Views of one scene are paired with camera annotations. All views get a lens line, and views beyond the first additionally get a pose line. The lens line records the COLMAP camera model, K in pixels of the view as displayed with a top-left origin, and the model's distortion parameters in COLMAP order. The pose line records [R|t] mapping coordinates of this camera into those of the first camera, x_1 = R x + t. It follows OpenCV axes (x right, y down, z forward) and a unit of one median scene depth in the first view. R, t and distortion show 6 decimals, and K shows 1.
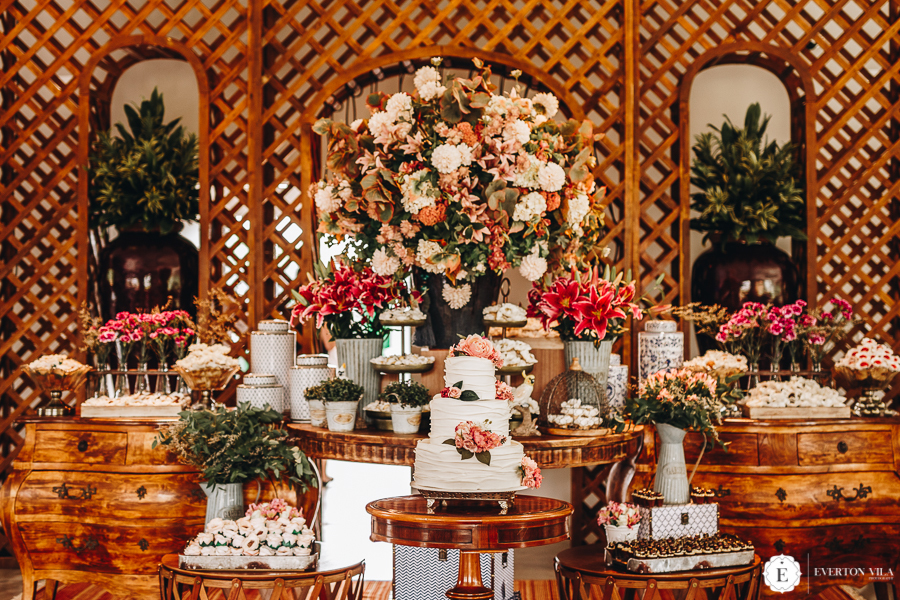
lens RADIAL K [[1539.0, 0, 449.6], [0, 1539.0, 236.8], [0, 0, 1]] dist [0.013800, 0.023517]
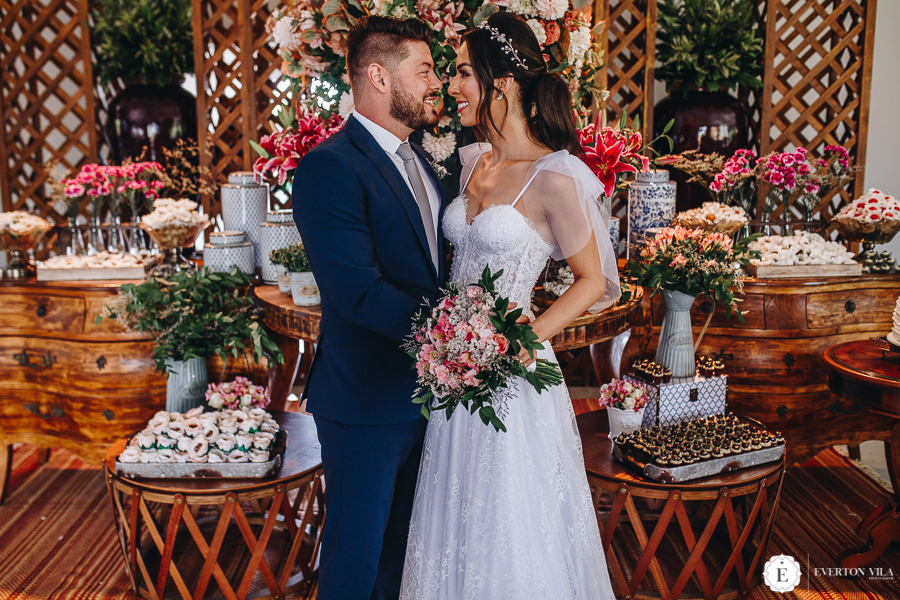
lens RADIAL K [[869.5, 0, 437.0], [0, 869.5, 281.4], [0, 0, 1]] dist [-0.039890, 0.025799]
pose [[0.999924, -0.008755, 0.008662, -0.001286], [0.006803, 0.978929, 0.204088, 0.012631], [-0.010266, -0.204013, 0.978914, 0.492958]]
